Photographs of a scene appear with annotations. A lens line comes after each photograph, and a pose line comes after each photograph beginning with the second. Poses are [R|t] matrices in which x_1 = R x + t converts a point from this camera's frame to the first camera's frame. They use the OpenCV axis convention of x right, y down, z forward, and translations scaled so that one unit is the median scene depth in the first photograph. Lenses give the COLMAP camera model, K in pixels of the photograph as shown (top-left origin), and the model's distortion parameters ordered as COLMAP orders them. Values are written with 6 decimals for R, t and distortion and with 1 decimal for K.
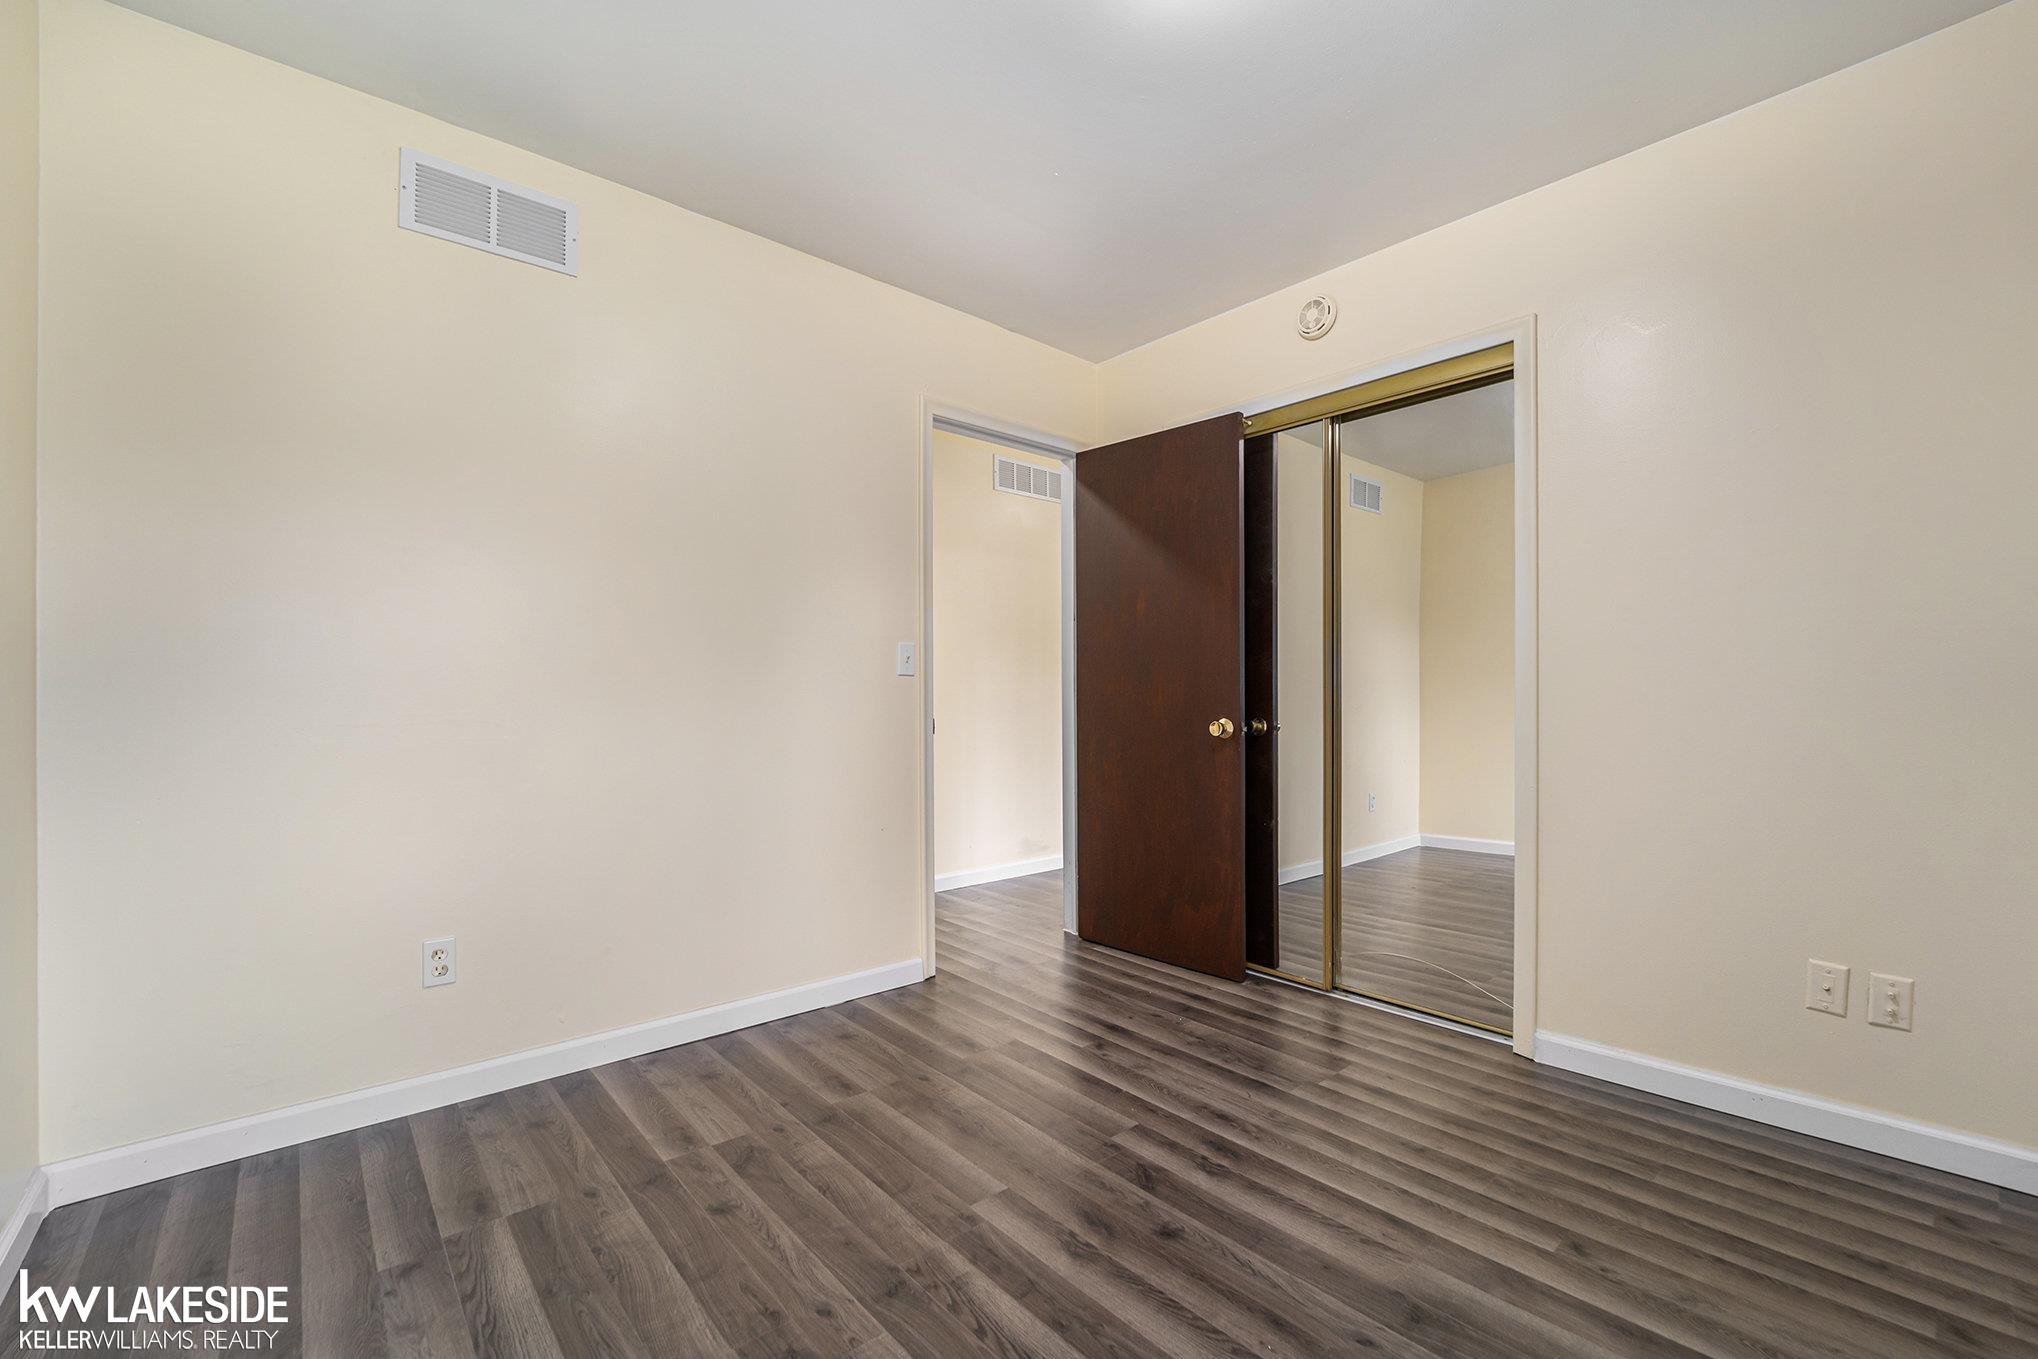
lens RADIAL K [[833.2, 0, 1020.7], [0, 833.2, 685.5], [0, 0, 1]] dist [-0.018143, 0.000828]
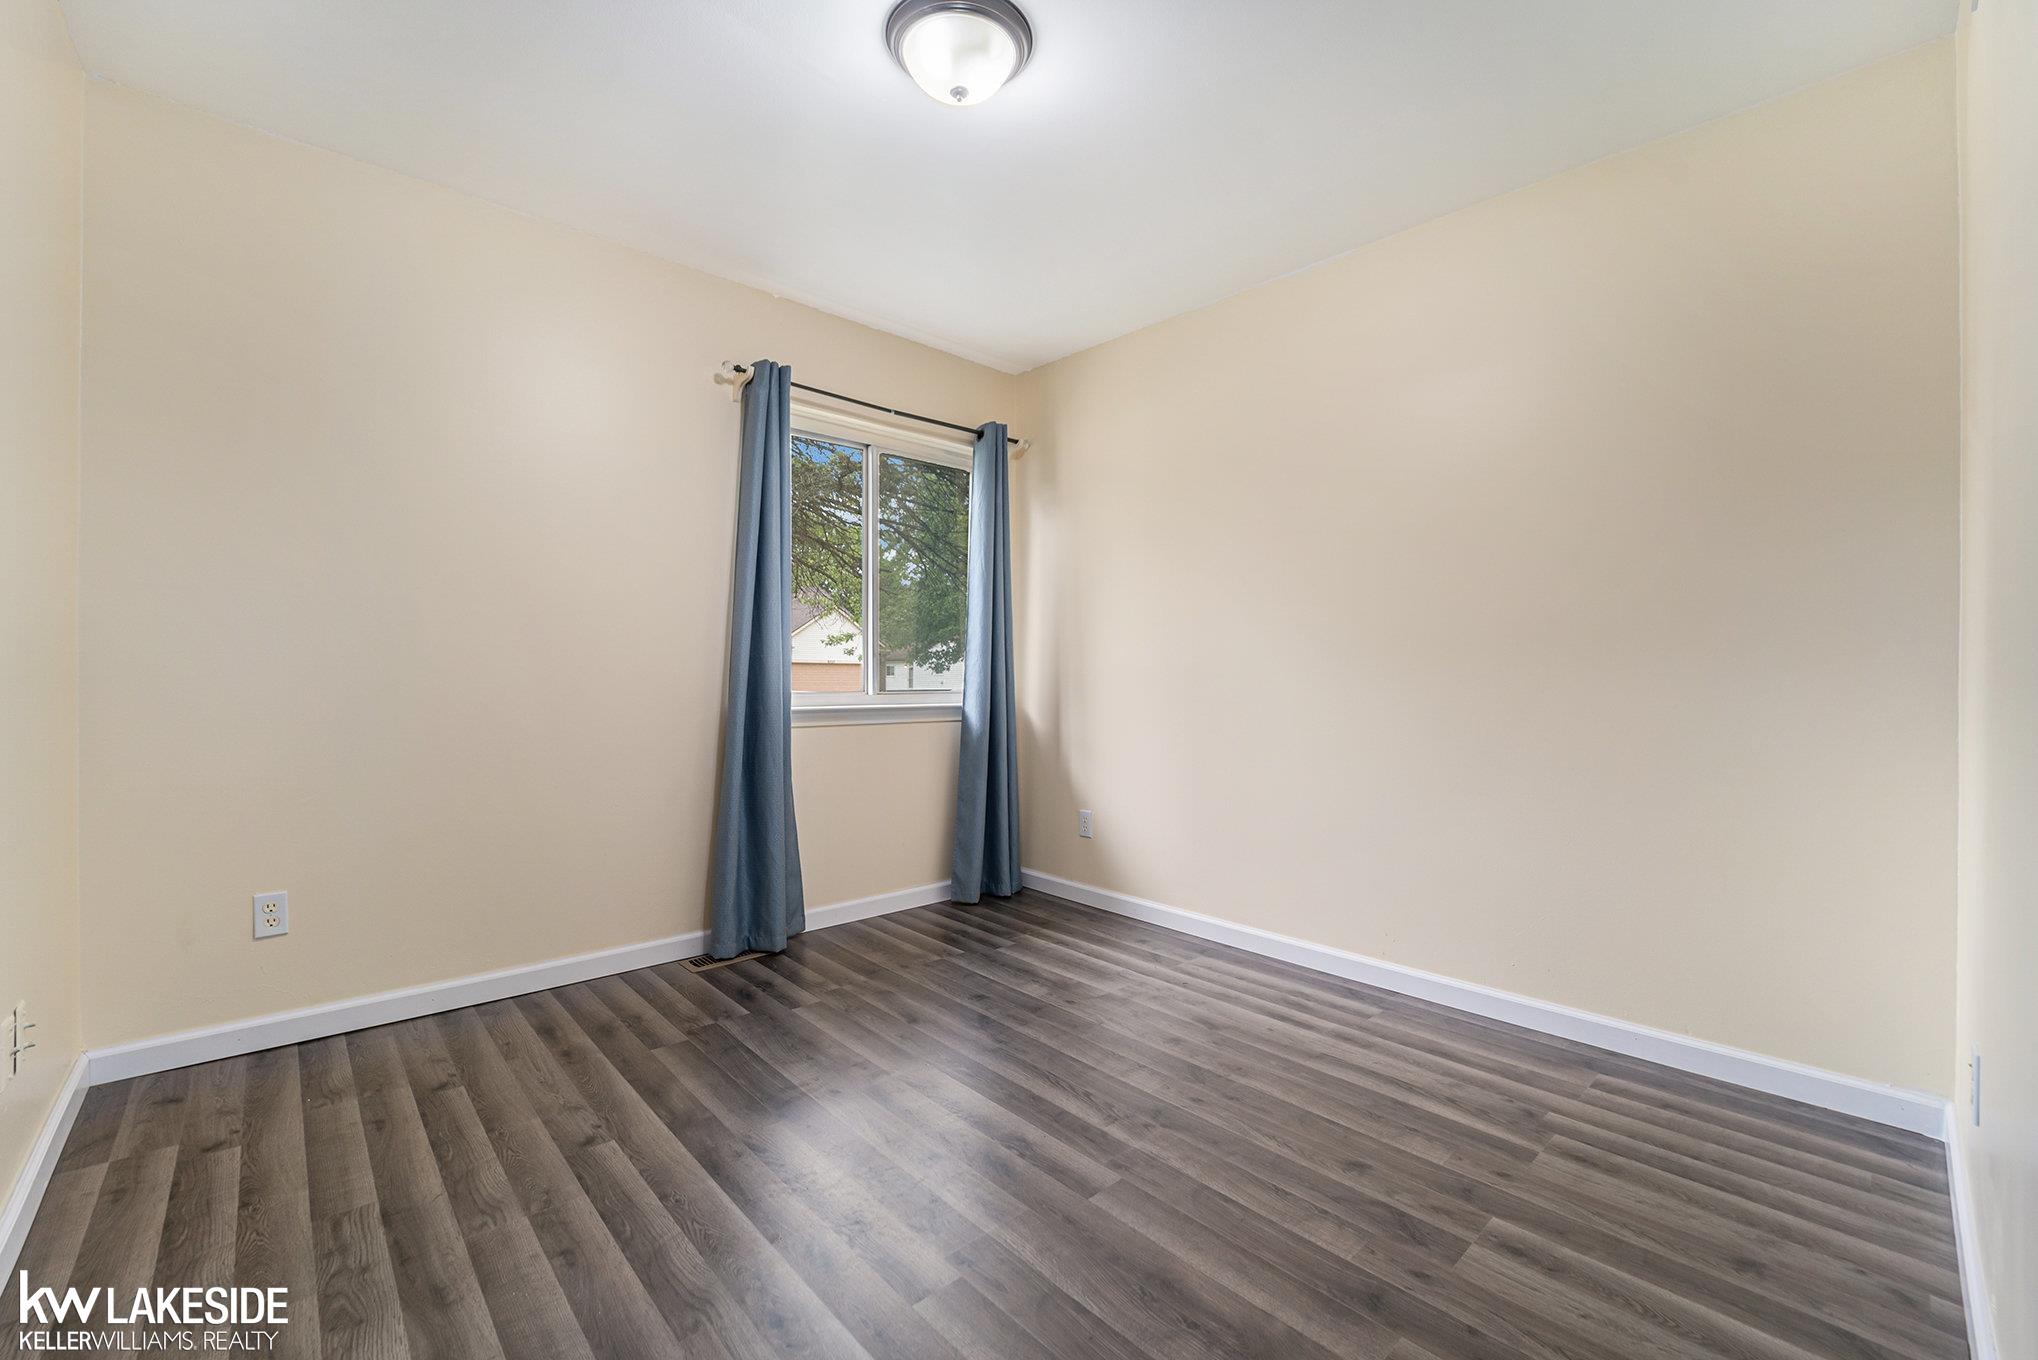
lens RADIAL K [[833.2, 0, 1022.8], [0, 833.2, 681.4], [0, 0, 1]] dist [-0.018143, 0.000828]
pose [[-0.999679, -0.008323, -0.023922, 0.089940], [-0.008171, 0.999946, -0.006423, 0.032826], [0.023974, -0.006226, -0.999693, 2.040779]]
